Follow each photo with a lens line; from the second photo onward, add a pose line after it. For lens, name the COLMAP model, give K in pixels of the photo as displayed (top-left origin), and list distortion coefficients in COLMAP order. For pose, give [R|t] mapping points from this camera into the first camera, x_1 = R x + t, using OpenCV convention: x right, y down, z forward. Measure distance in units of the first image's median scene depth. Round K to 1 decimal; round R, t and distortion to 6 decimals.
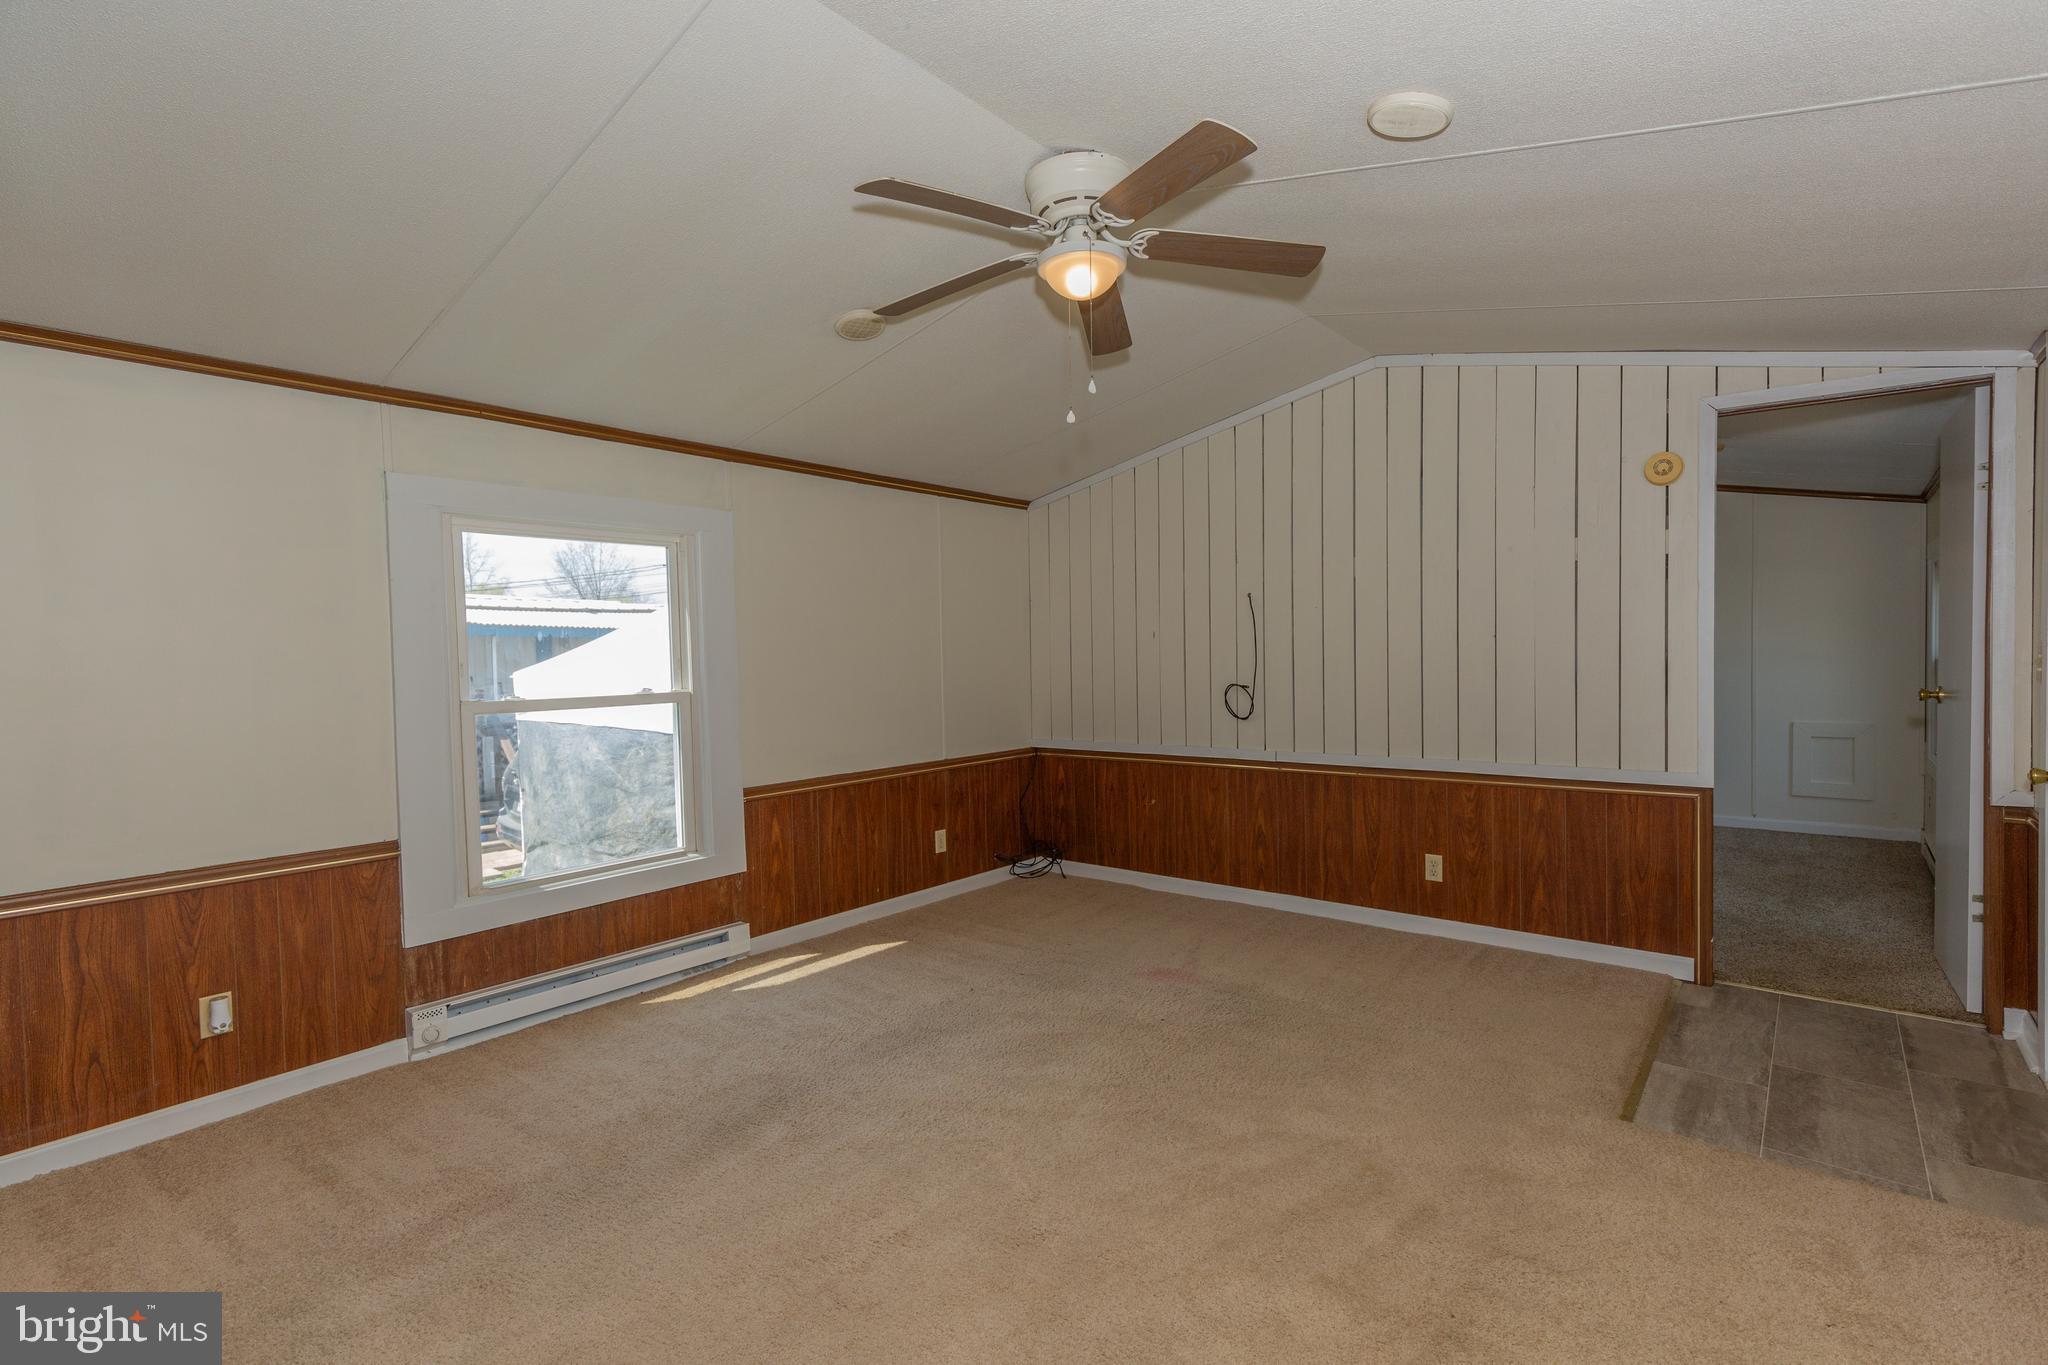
lens RADIAL K [[943.7, 0, 1032.4], [0, 943.7, 686.0], [0, 0, 1]] dist [0.011232, -0.001578]
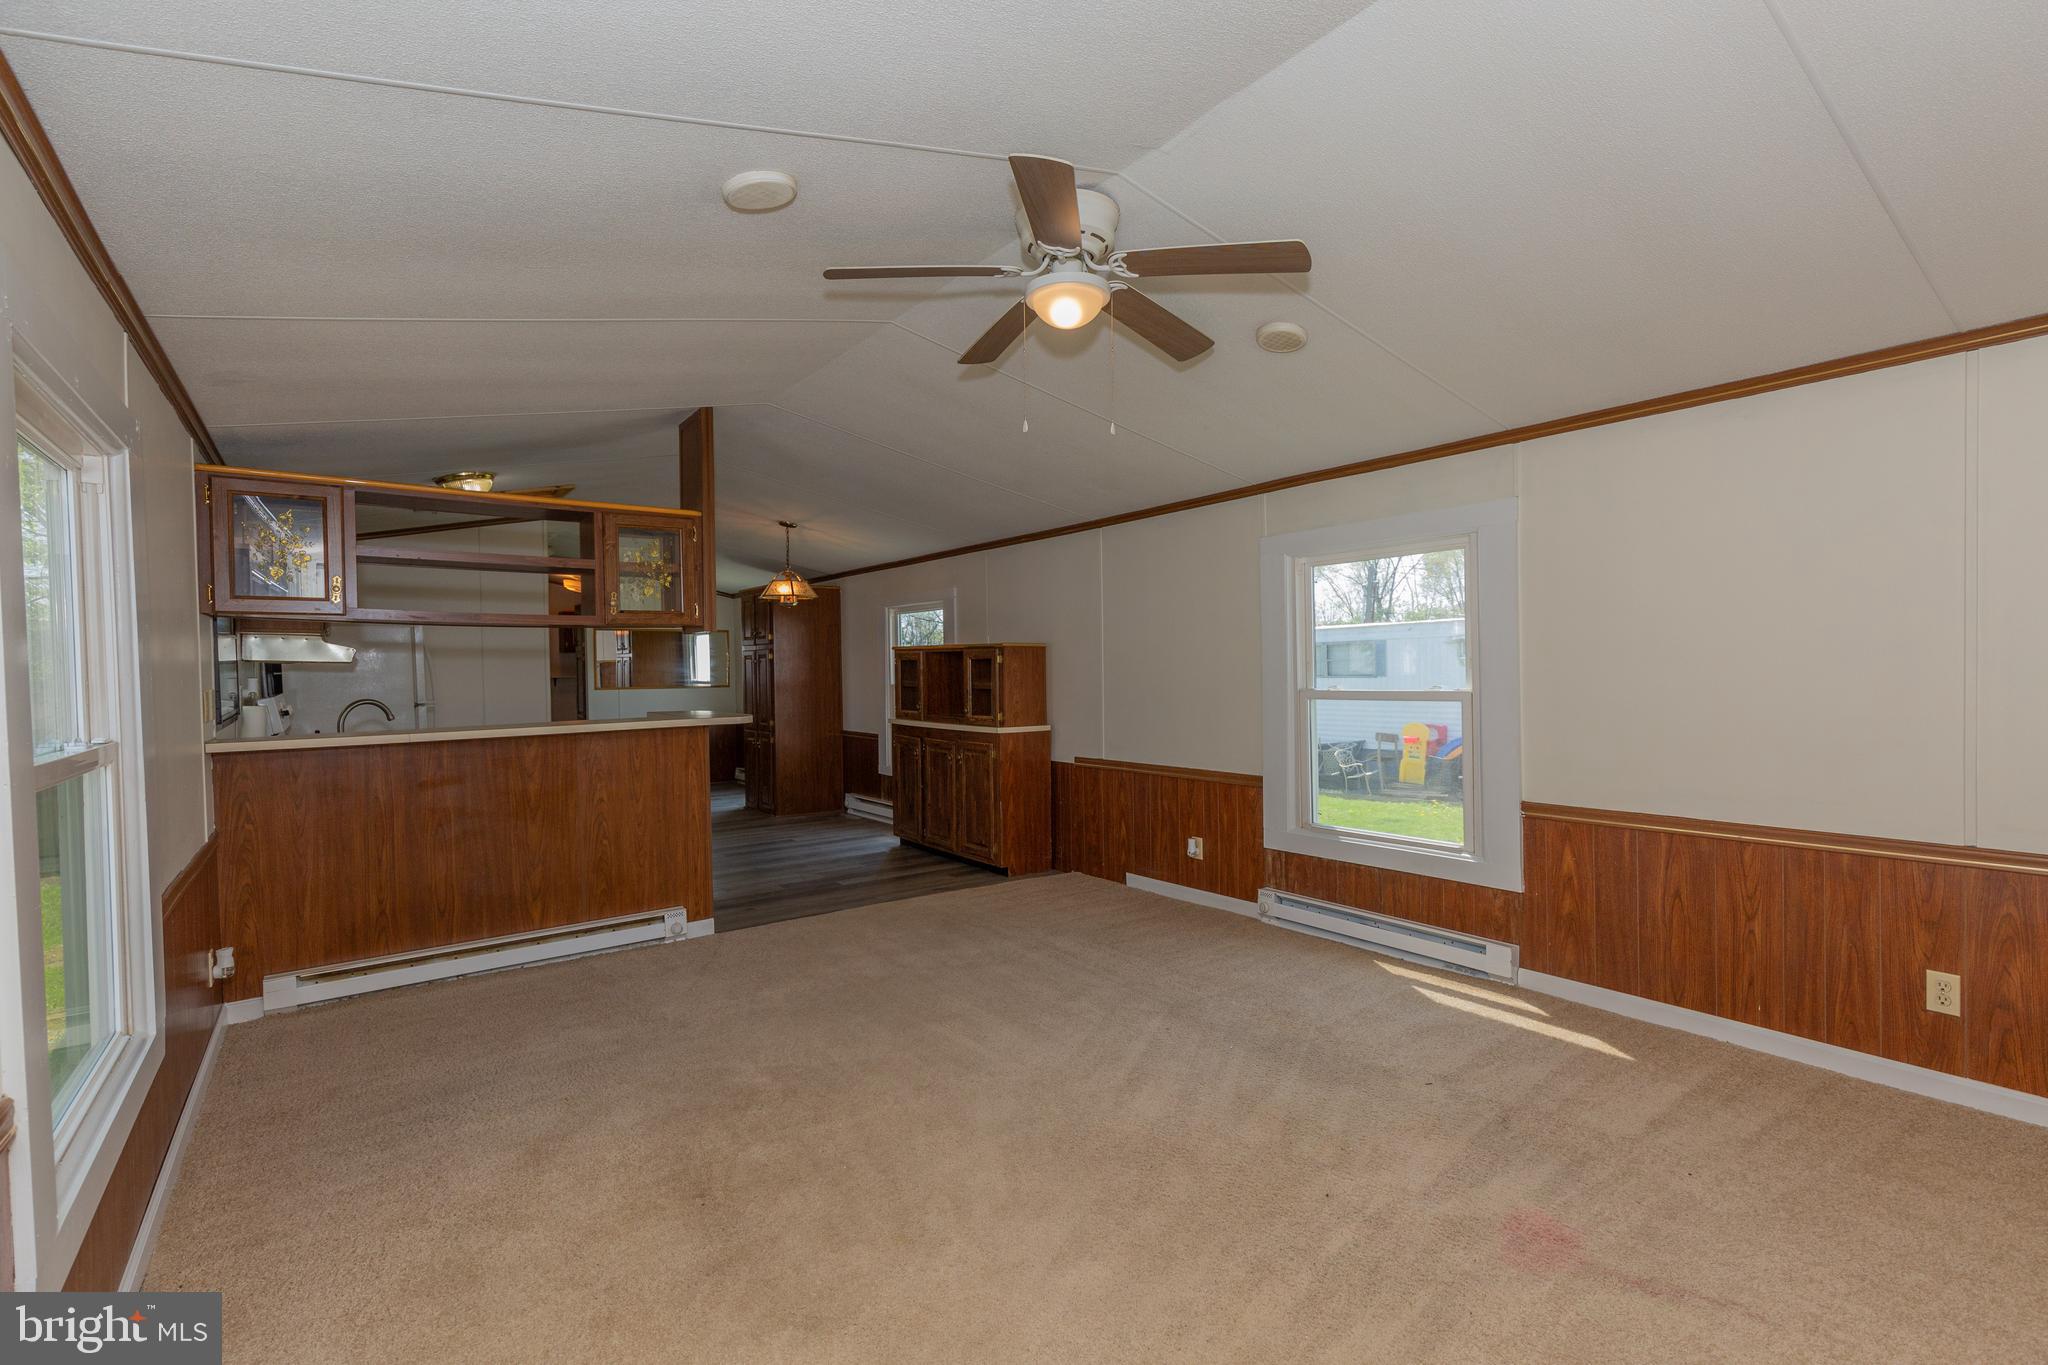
lens RADIAL K [[943.7, 0, 1032.4], [0, 943.7, 686.0], [0, 0, 1]] dist [0.011232, -0.001578]
pose [[-0.256610, 0.038265, -0.965757, 0.731365], [-0.013230, 0.998983, 0.043097, -0.037410], [0.966424, 0.023836, -0.255843, 0.824942]]
